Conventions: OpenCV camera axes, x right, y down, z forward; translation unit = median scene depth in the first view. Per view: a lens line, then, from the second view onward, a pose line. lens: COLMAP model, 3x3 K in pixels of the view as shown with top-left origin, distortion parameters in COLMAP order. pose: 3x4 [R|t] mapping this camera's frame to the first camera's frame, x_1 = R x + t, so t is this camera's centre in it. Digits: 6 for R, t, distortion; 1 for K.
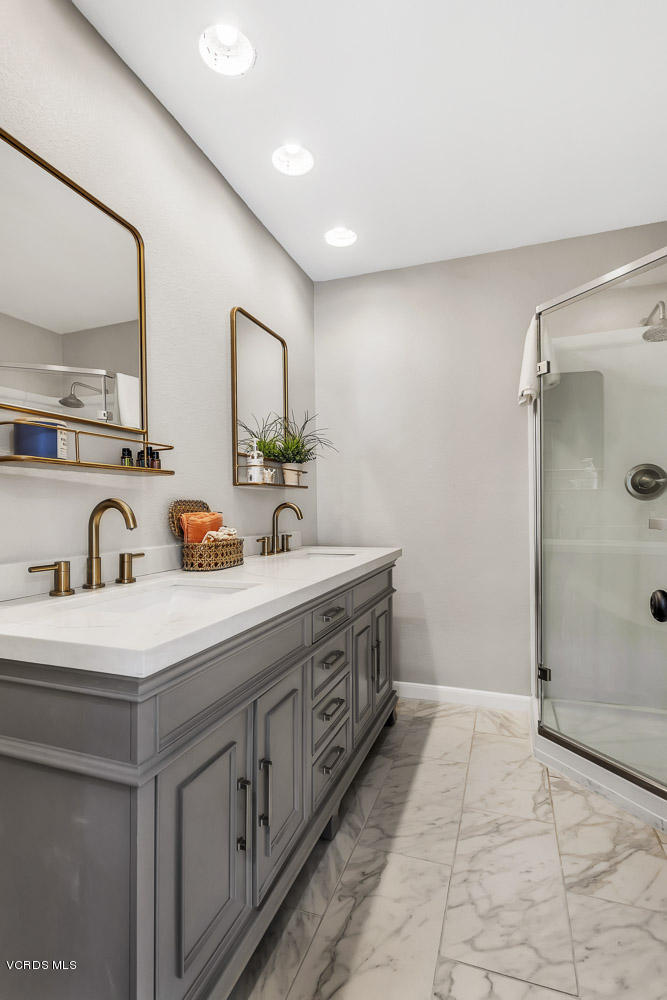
lens RADIAL K [[484.0, 0, 336.1], [0, 484.0, 509.1], [0, 0, 1]] dist [-0.005388, 0.004082]
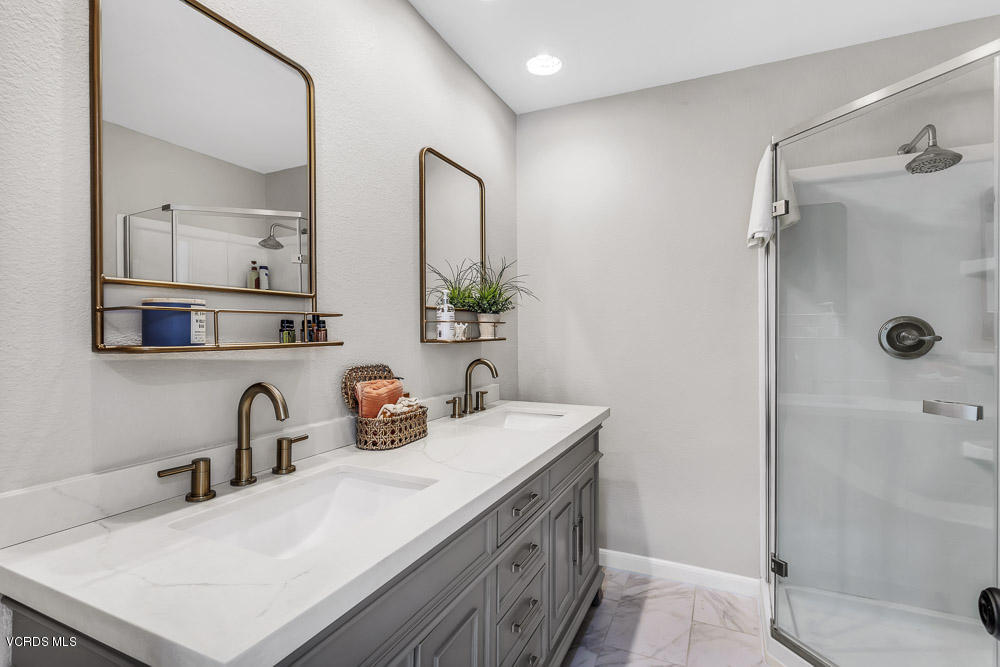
lens RADIAL K [[484.0, 0, 497.8], [0, 484.0, 329.4], [0, 0, 1]] dist [-0.005388, 0.004082]
pose [[0.994775, 0.008388, -0.101745, 0.022477], [-0.009346, 0.999916, -0.008938, -0.061966], [0.101662, 0.009842, 0.994770, 0.100798]]
